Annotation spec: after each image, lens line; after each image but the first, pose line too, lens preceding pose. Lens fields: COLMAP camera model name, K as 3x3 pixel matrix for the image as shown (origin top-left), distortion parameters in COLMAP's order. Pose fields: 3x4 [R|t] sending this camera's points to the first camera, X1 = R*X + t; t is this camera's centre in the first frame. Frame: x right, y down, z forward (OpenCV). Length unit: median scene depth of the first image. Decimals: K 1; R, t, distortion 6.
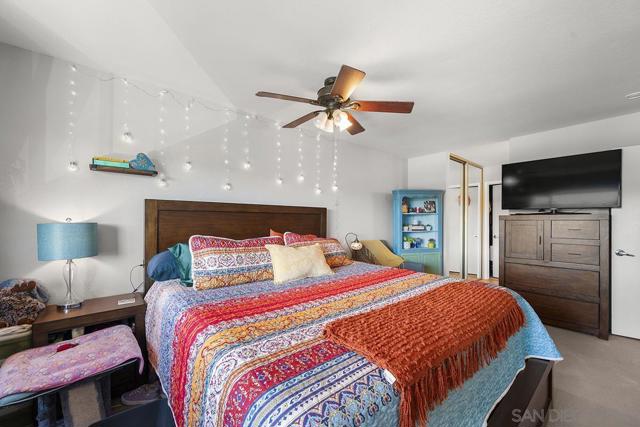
lens RADIAL K [[252.5, 0, 321.0], [0, 252.5, 215.7], [0, 0, 1]] dist [0.000171, 0.000098]
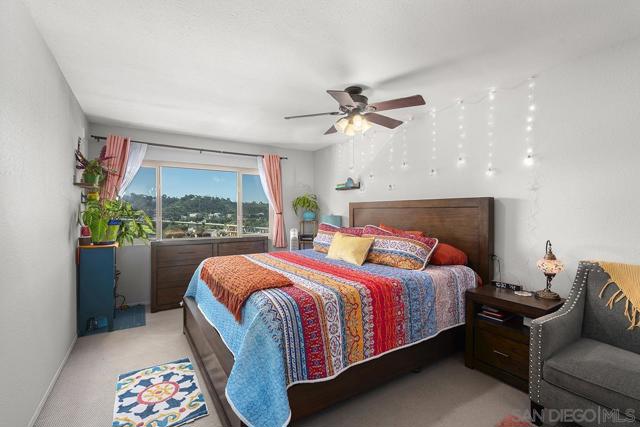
lens RADIAL K [[293.6, 0, 320.0], [0, 293.6, 213.5], [0, 0, 1]] dist [0.001261, -0.000017]
pose [[-0.151379, -0.003350, -0.988470, 0.897817], [0.009225, 0.999946, -0.004802, 0.011887], [0.988433, -0.009846, -0.151340, 0.700965]]
